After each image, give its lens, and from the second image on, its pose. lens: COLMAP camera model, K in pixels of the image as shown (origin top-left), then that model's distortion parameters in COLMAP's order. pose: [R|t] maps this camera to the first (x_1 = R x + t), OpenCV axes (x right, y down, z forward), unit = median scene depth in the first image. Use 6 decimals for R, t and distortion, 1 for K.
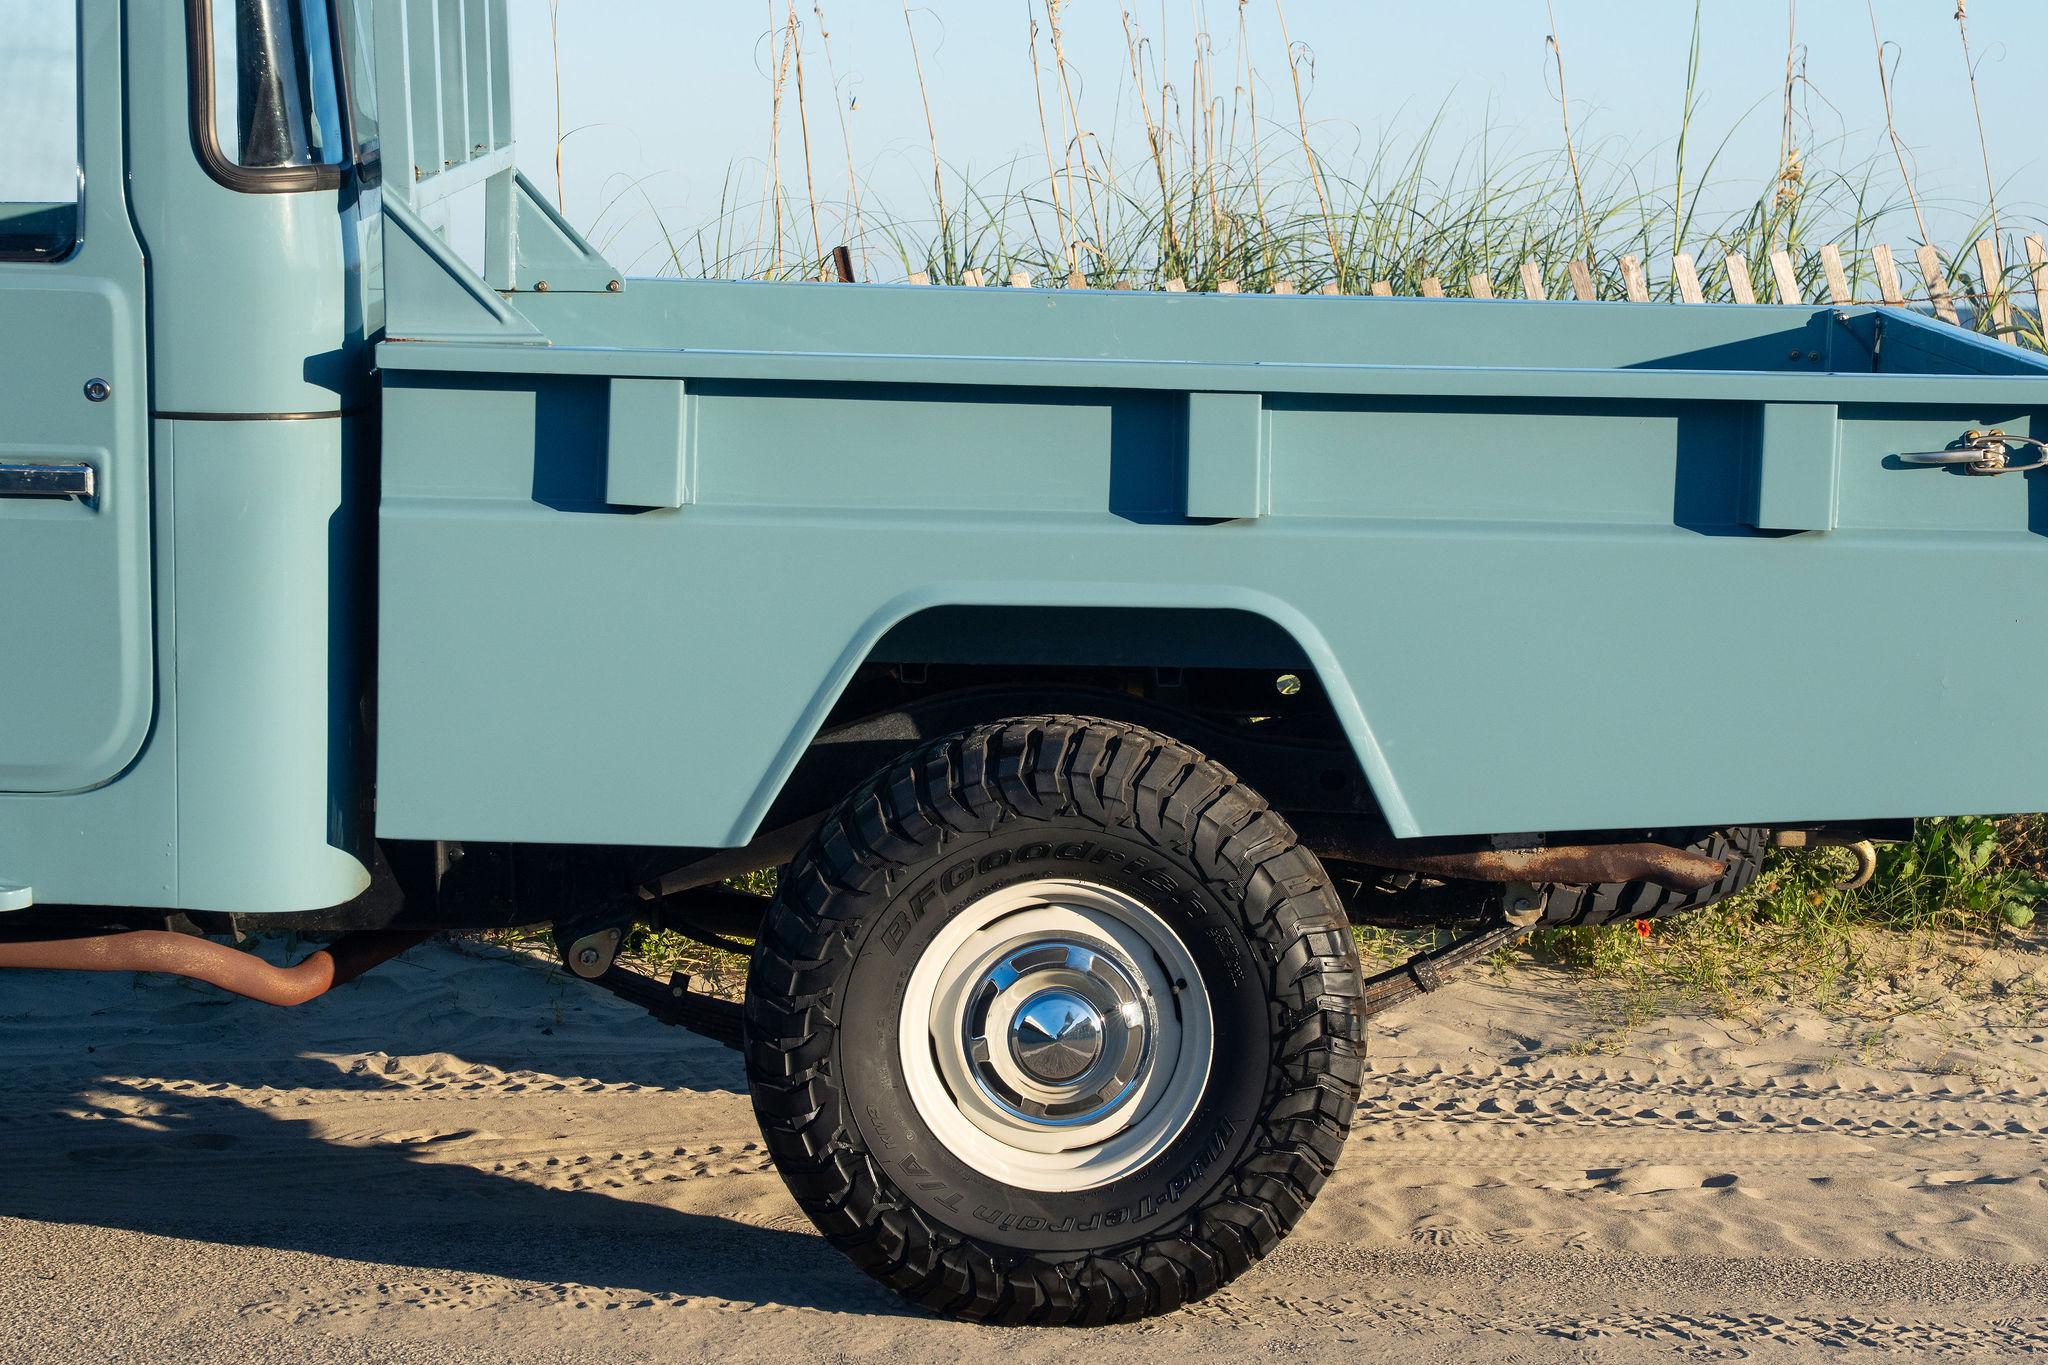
lens RADIAL K [[5432.0, 0, 1024.0], [0, 5432.0, 682.5], [0, 0, 1]] dist [0.558969, -3.349286]
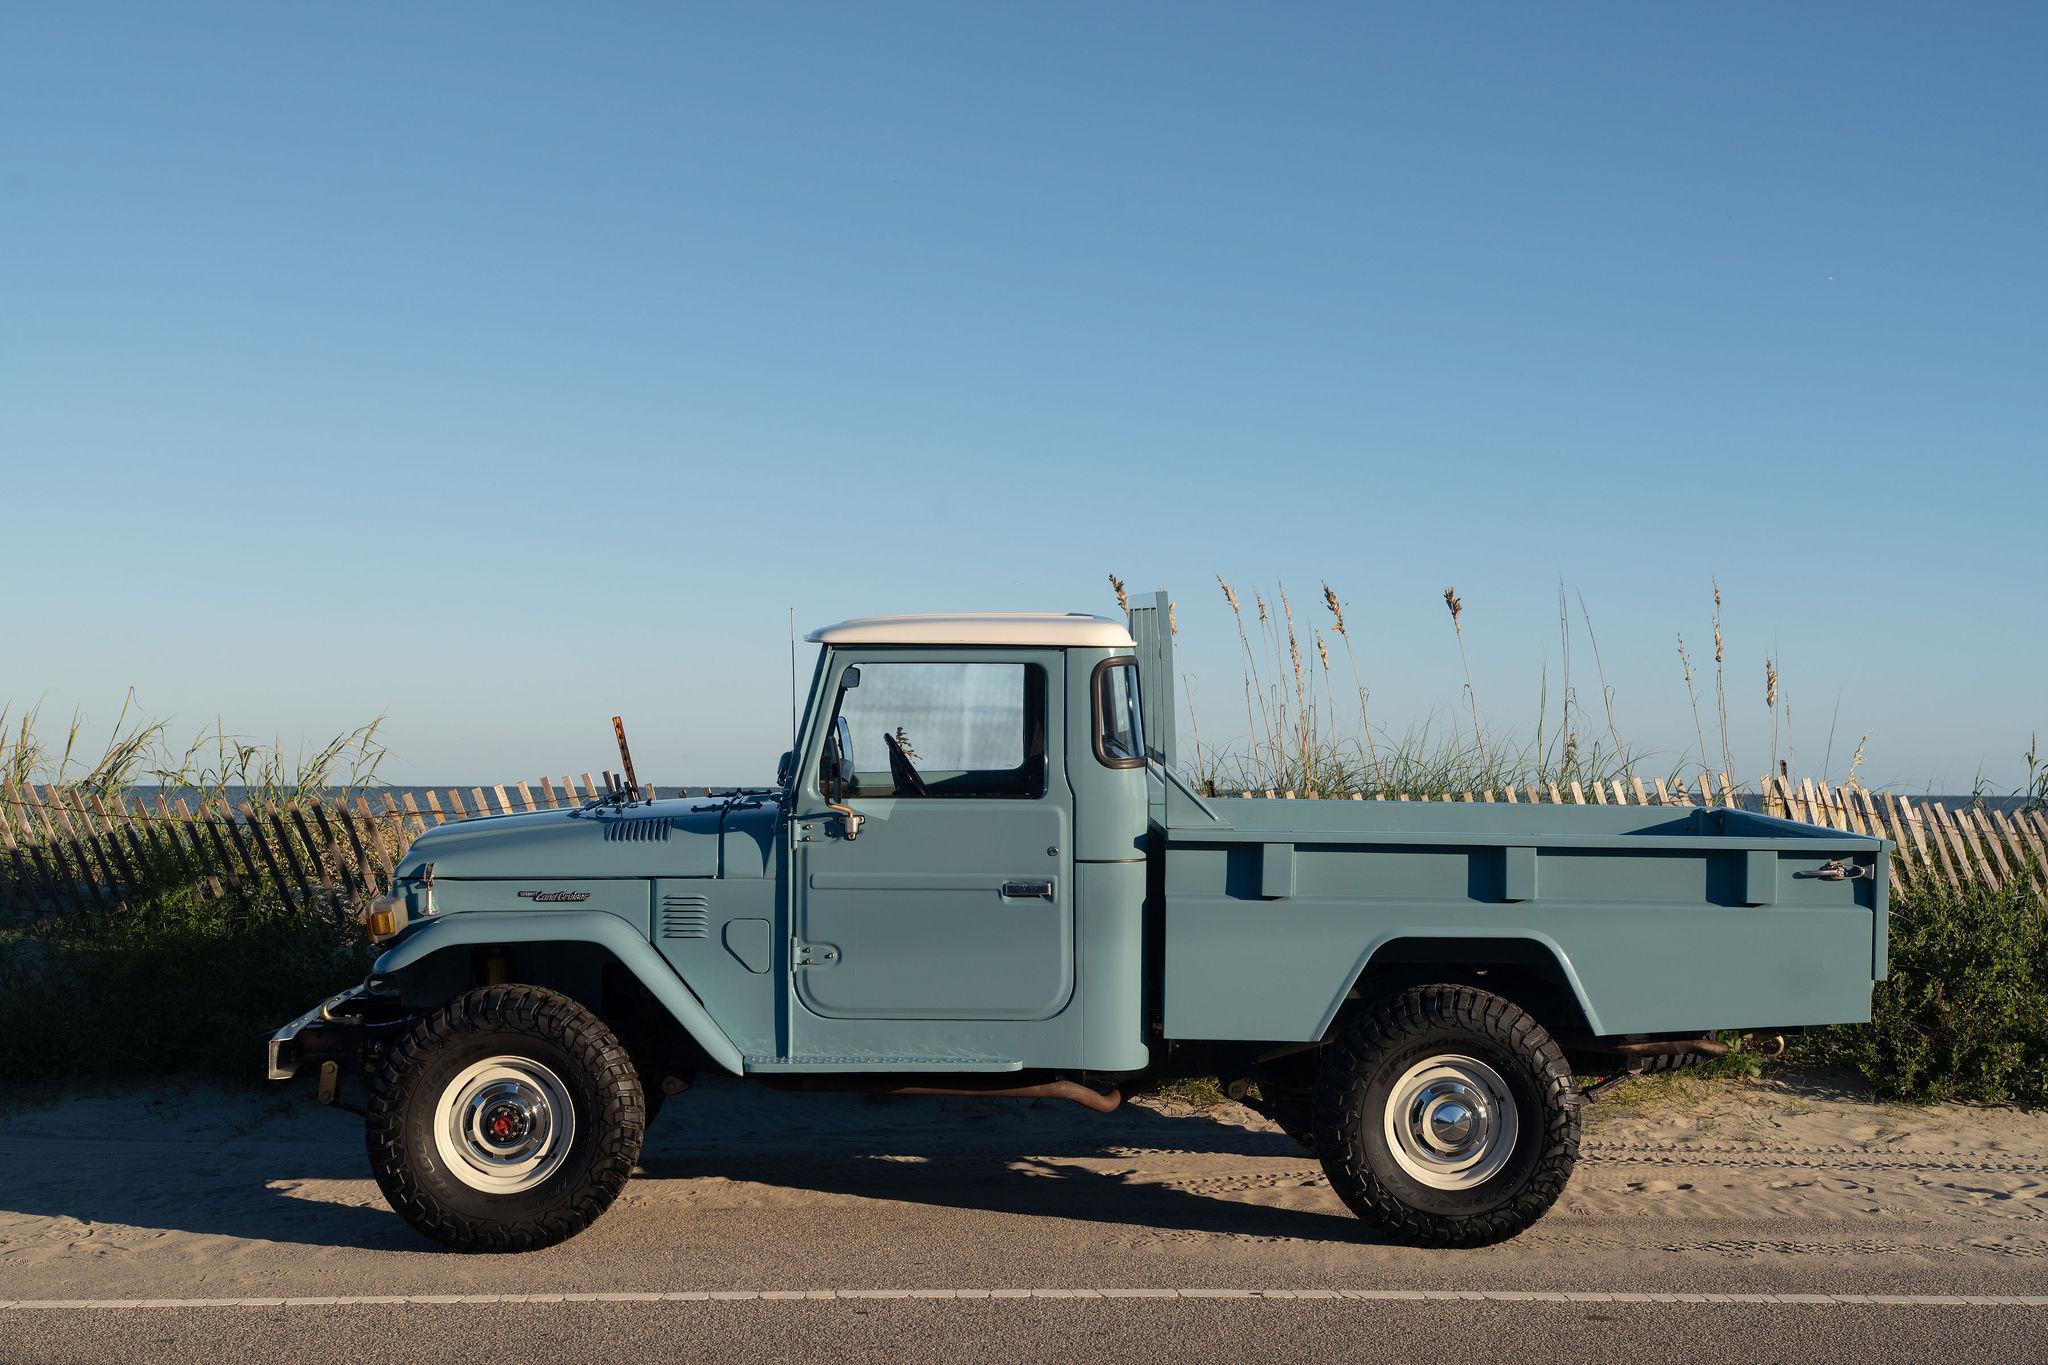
lens RADIAL K [[2700.8, 0, 1033.5], [0, 2700.8, 683.8], [0, 0, 1]] dist [0.250215, -0.641729]
pose [[0.999110, -0.008368, 0.041350, -0.221311], [0.012754, 0.994180, -0.106971, 0.000533], [-0.040214, 0.107404, 0.993402, -0.182742]]
